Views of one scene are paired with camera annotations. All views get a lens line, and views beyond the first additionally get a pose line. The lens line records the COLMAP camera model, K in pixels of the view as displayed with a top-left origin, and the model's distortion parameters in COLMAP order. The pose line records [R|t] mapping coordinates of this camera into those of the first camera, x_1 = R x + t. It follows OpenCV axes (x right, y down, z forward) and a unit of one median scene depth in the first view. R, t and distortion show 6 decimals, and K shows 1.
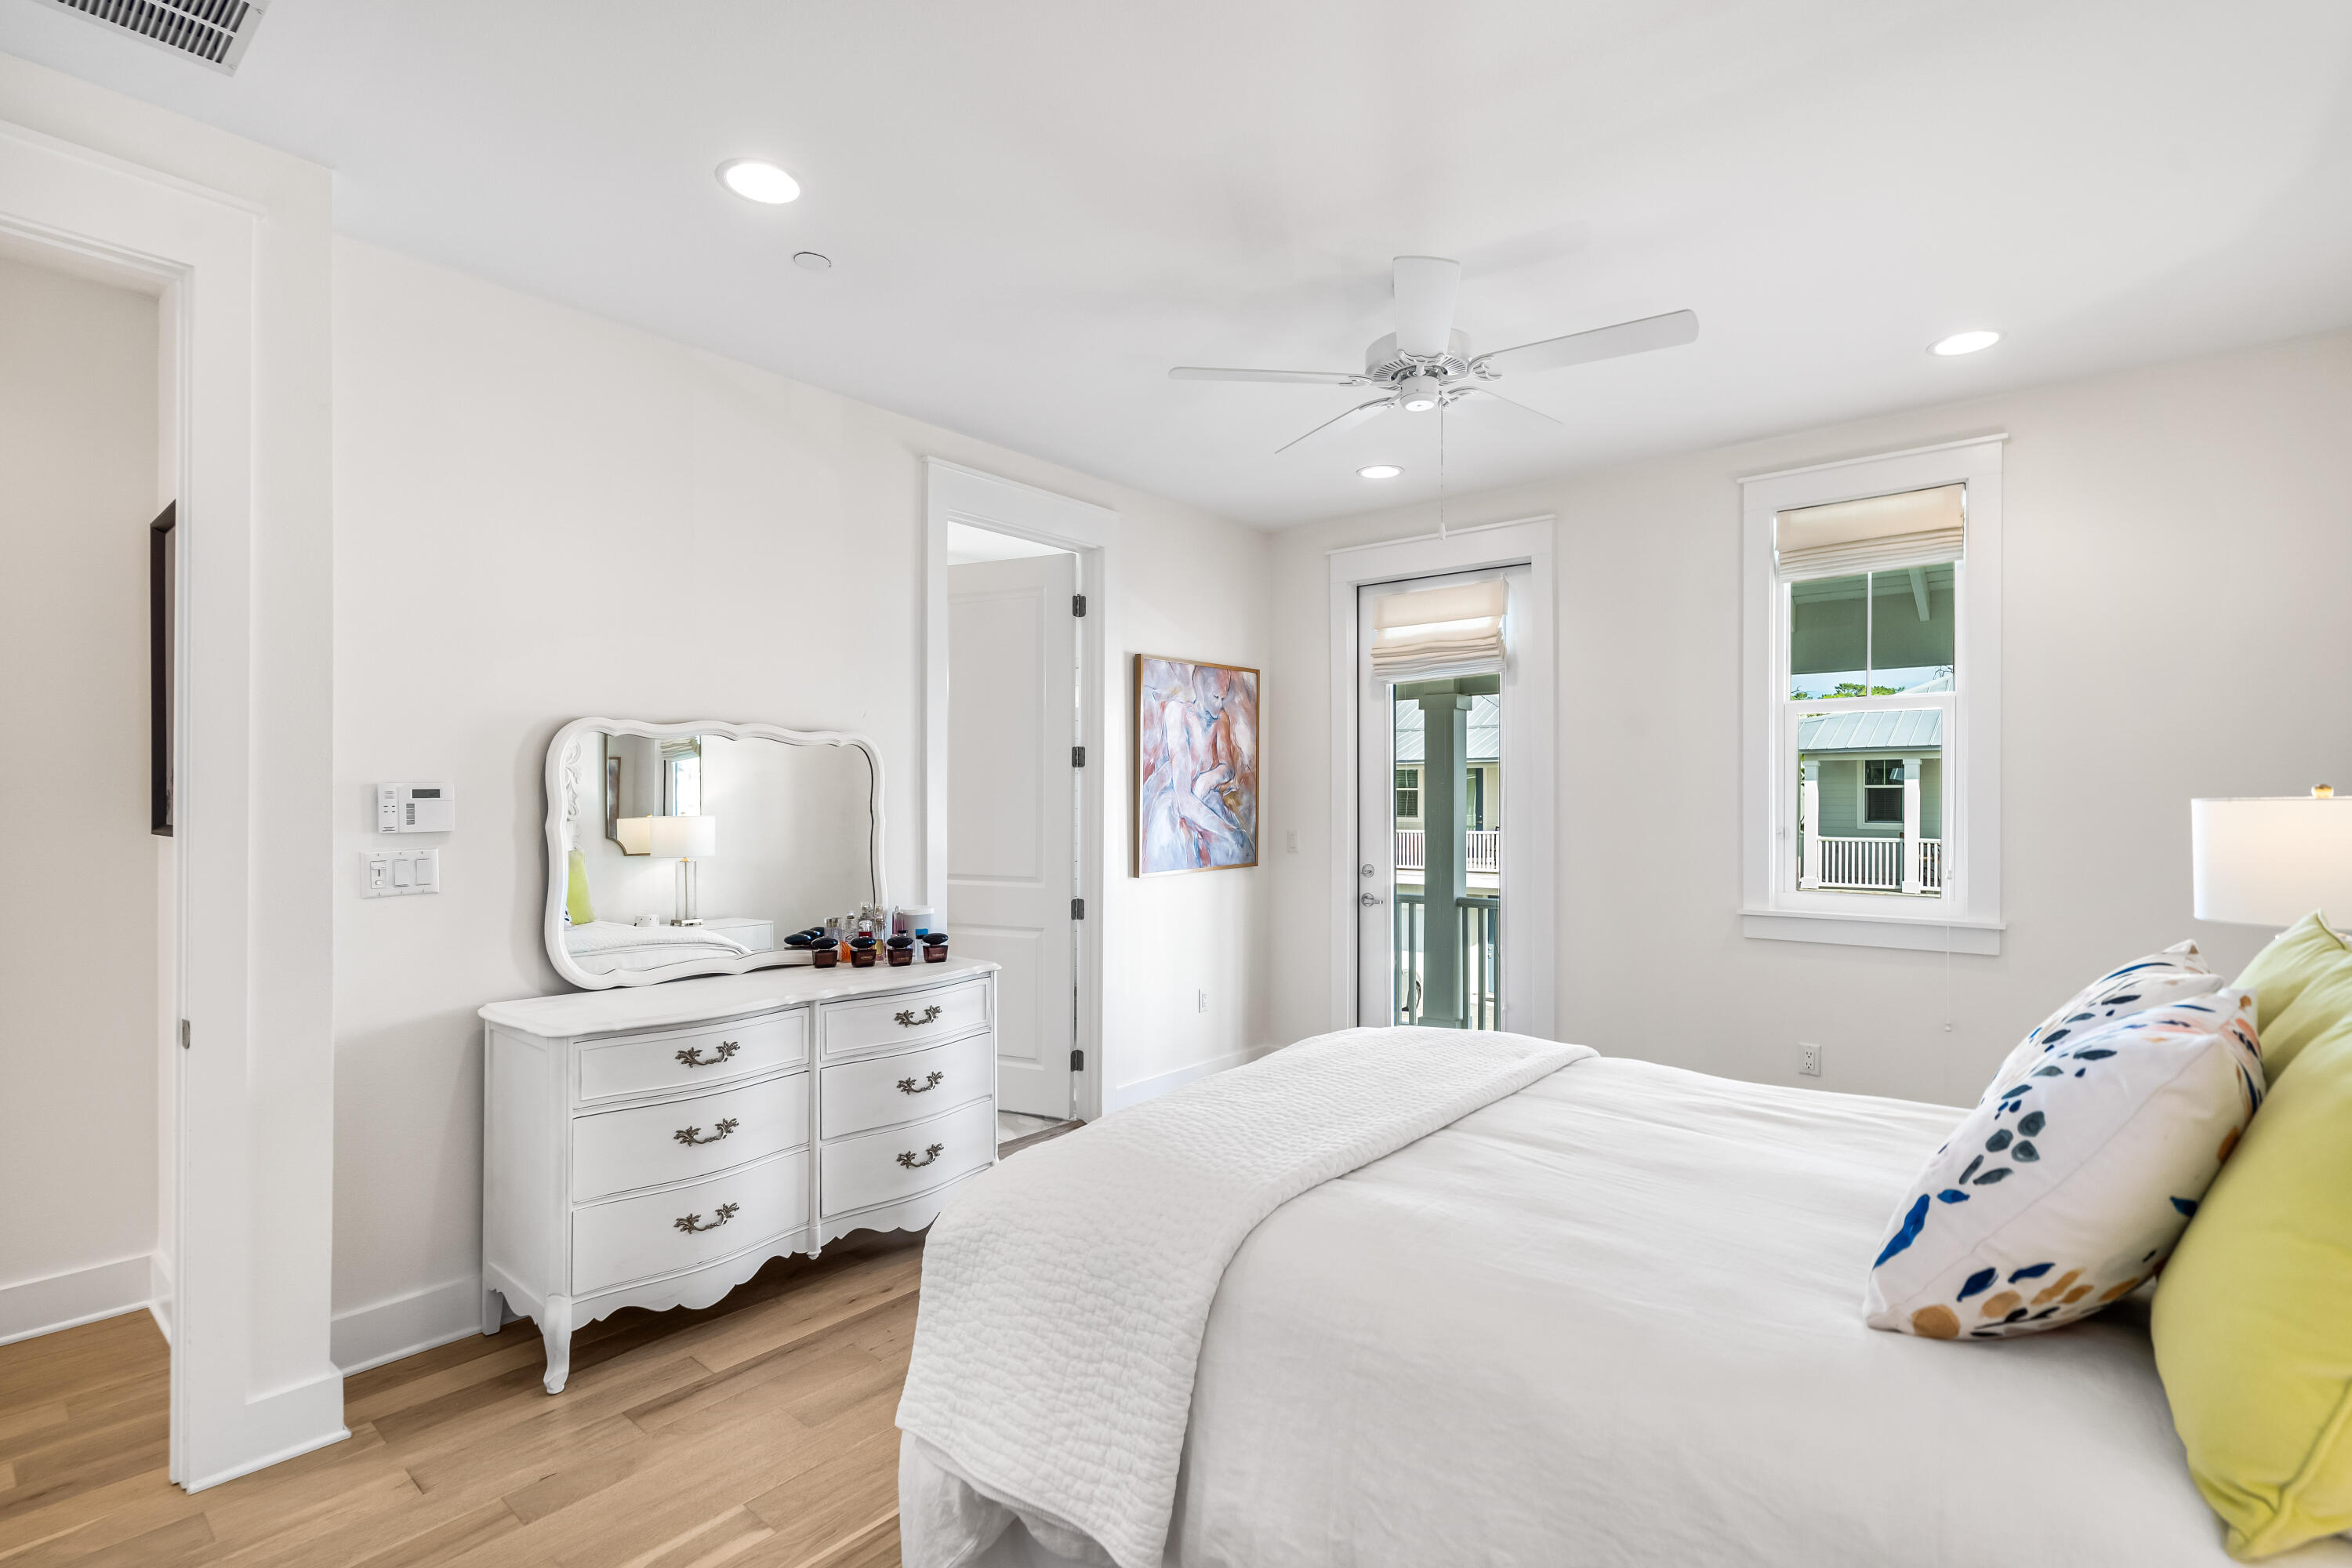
lens RADIAL K [[1093.4, 0, 1129.6], [0, 1093.4, 785.8], [0, 0, 1]] dist [-0.000804, 0.000146]
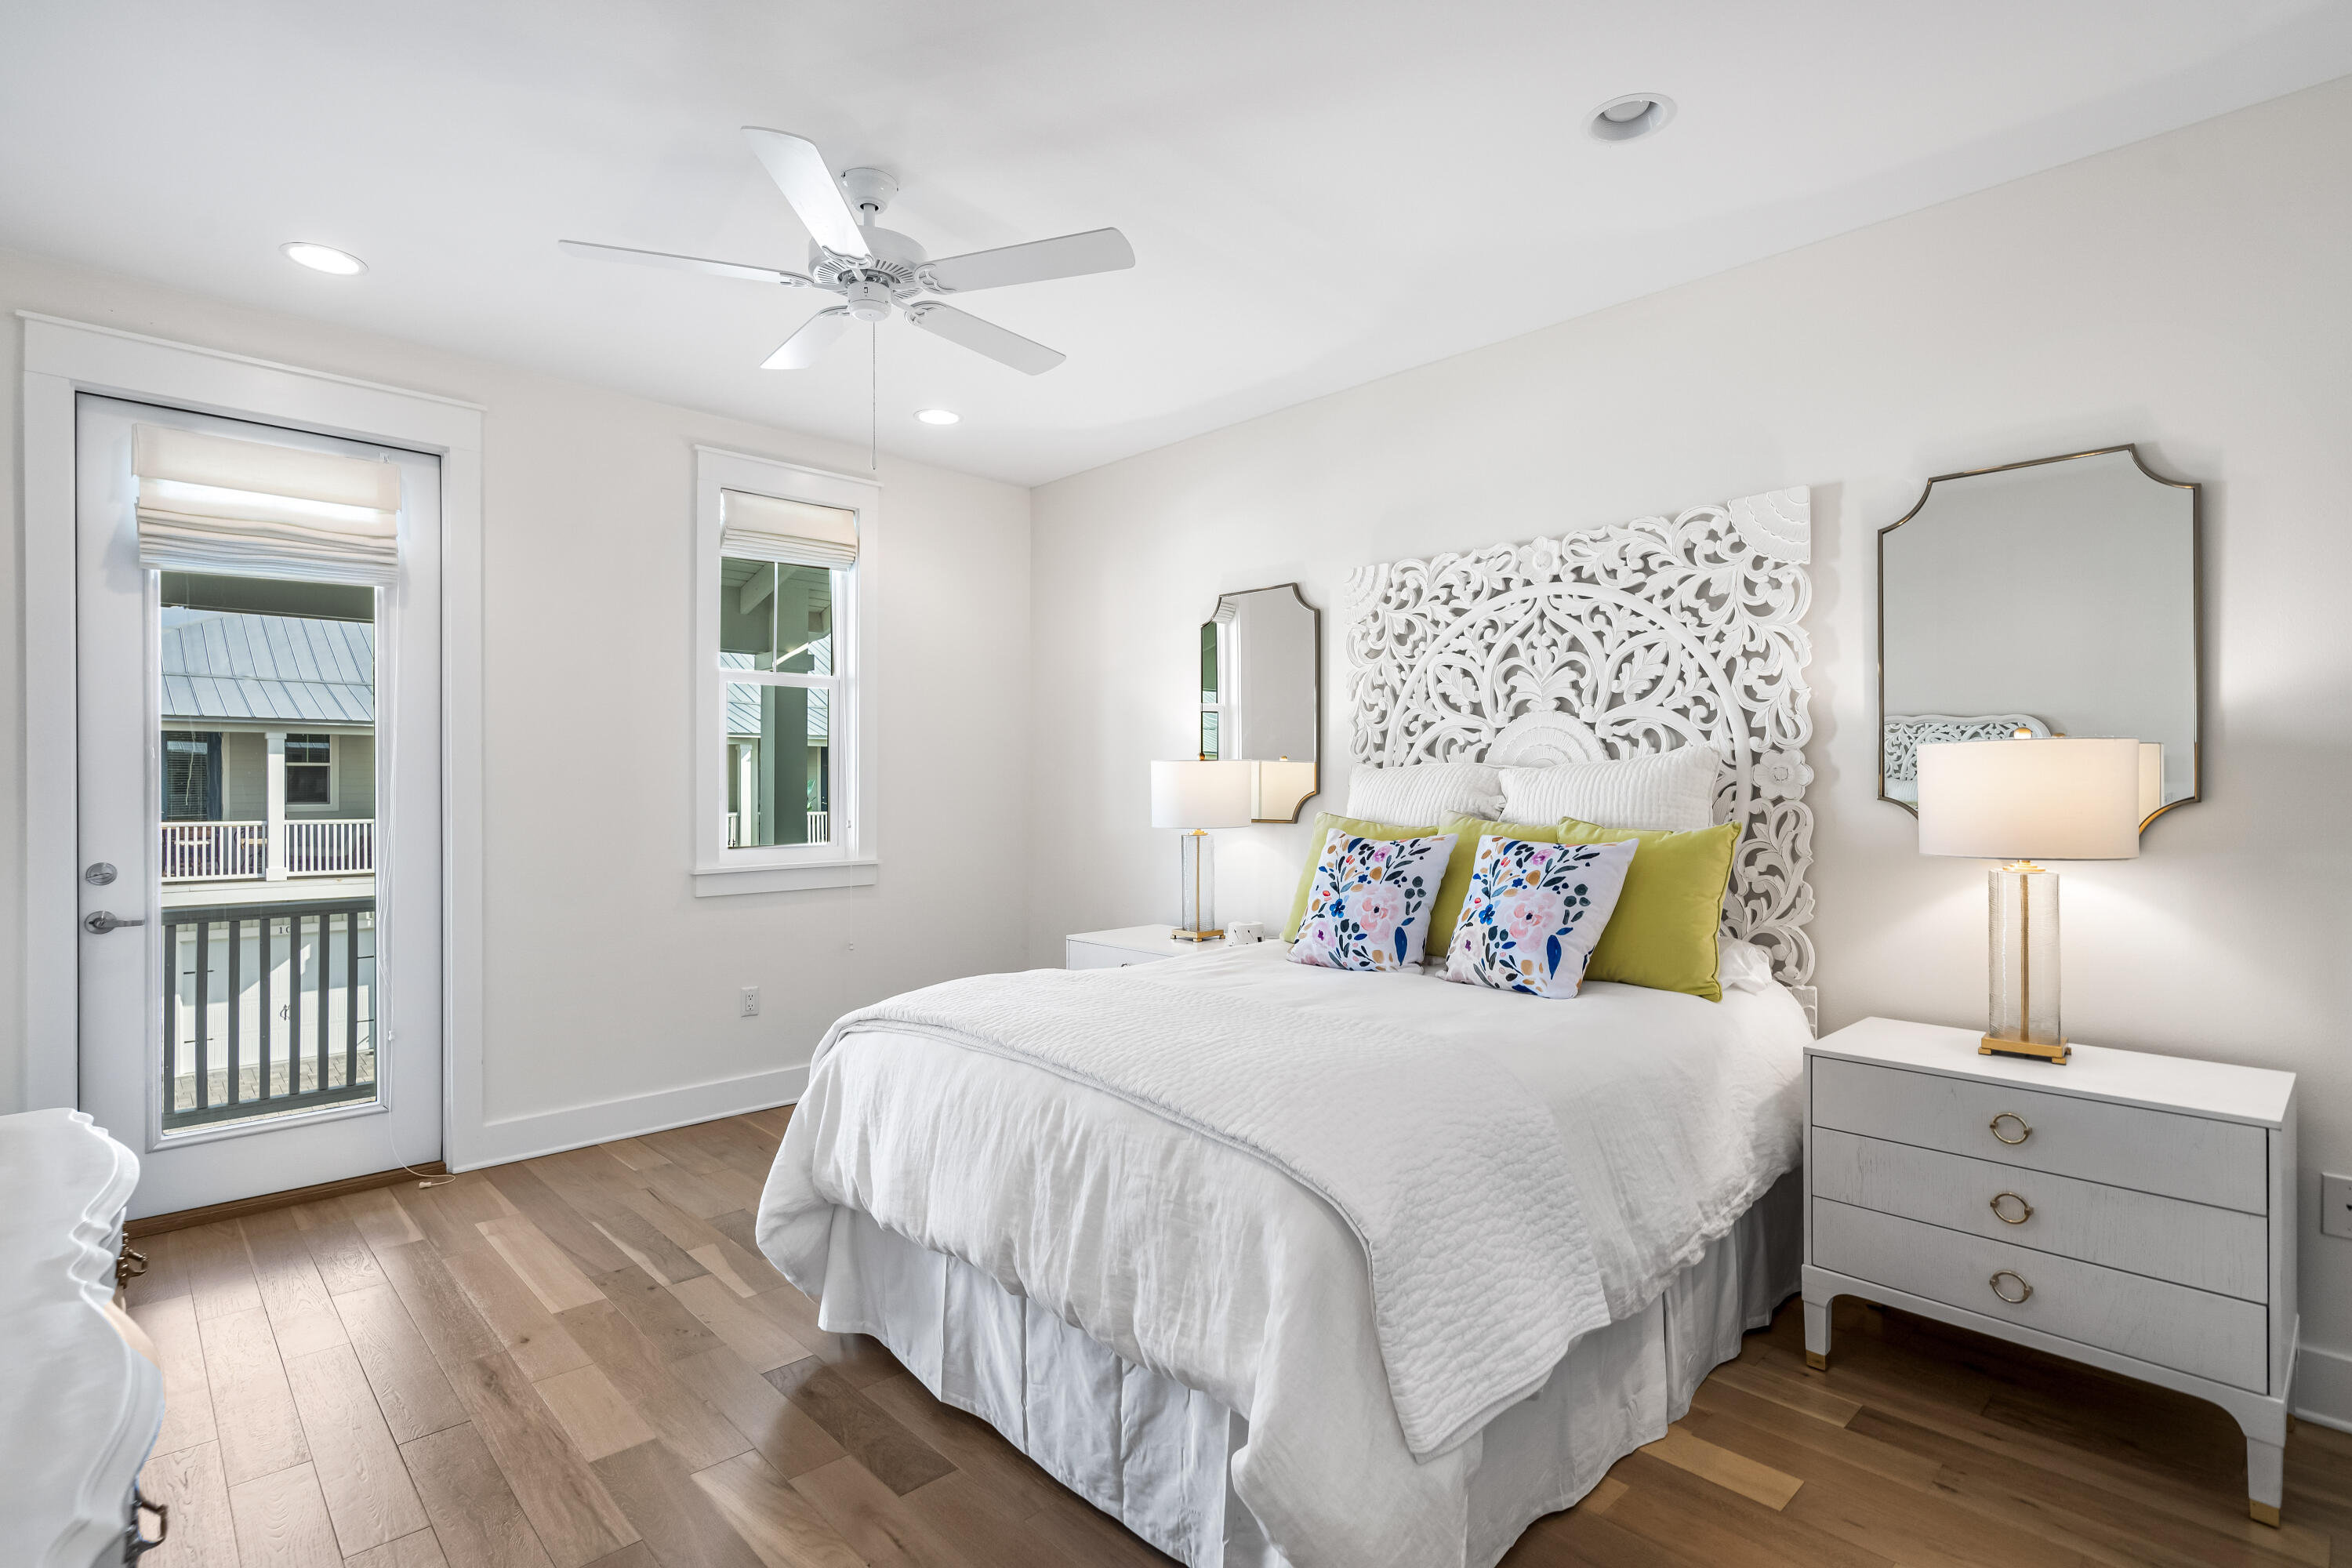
lens RADIAL K [[1142.1, 0, 1176.0], [0, 1142.1, 784.0], [0, 0, 1]] dist [0.001907, 0.000452]
pose [[0.084256, 0.002583, 0.996441, -0.365974], [-0.011284, 0.999935, -0.001638, 0.023257], [-0.996380, -0.011106, 0.084280, 0.371766]]
